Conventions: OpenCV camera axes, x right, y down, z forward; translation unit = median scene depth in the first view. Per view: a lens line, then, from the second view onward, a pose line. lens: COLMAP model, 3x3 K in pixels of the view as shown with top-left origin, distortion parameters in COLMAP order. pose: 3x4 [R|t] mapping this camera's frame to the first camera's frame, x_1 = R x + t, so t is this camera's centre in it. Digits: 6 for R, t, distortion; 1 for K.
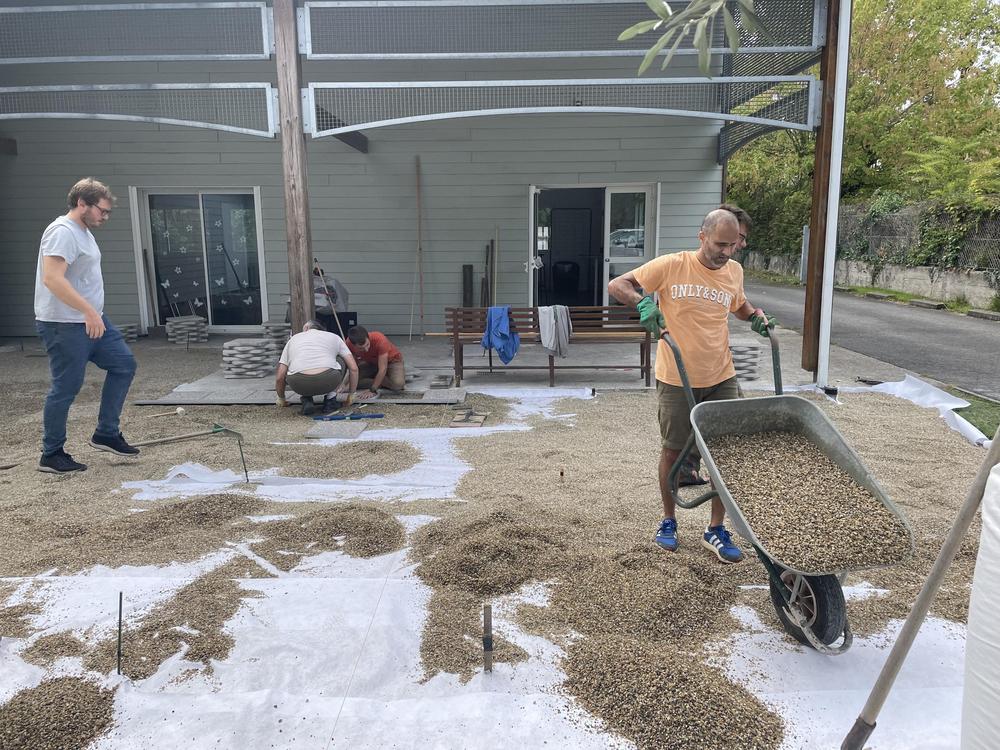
lens RADIAL K [[741.8, 0, 497.5], [0, 741.8, 364.3], [0, 0, 1]] dist [0.094819, -0.131733]
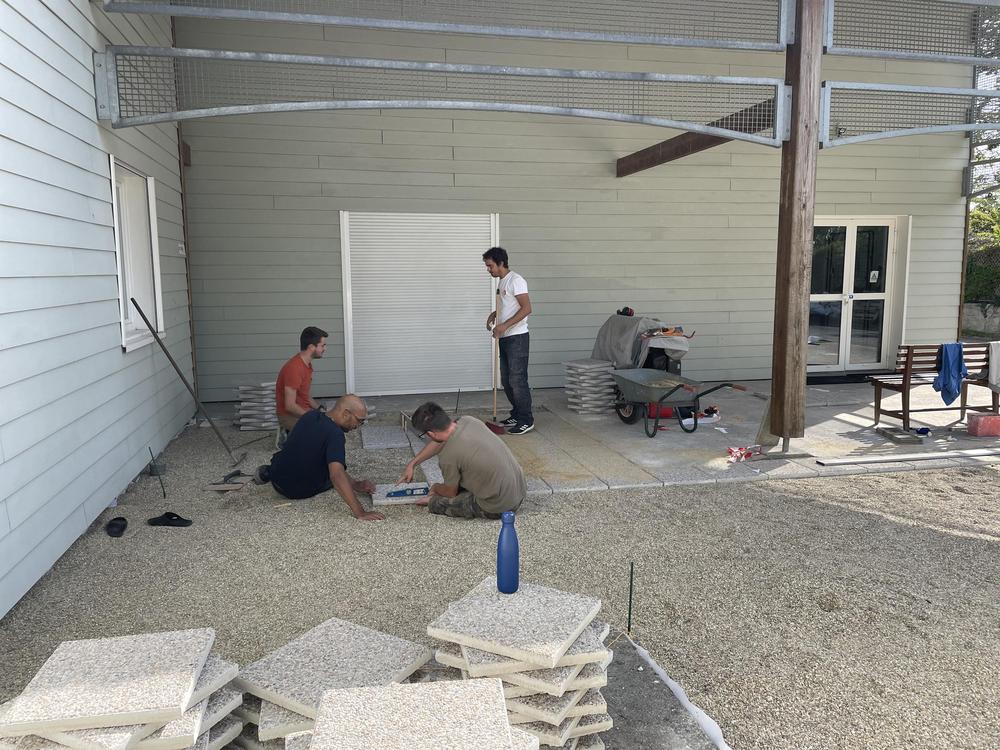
lens RADIAL K [[746.8, 0, 500.0], [0, 746.8, 375.0], [0, 0, 1]] dist [0.091786, -0.130291]
pose [[0.971164, -0.031218, 0.236360, -0.798450], [0.041140, 0.998462, -0.037163, -0.039222], [-0.234837, 0.045815, 0.970955, 0.296335]]
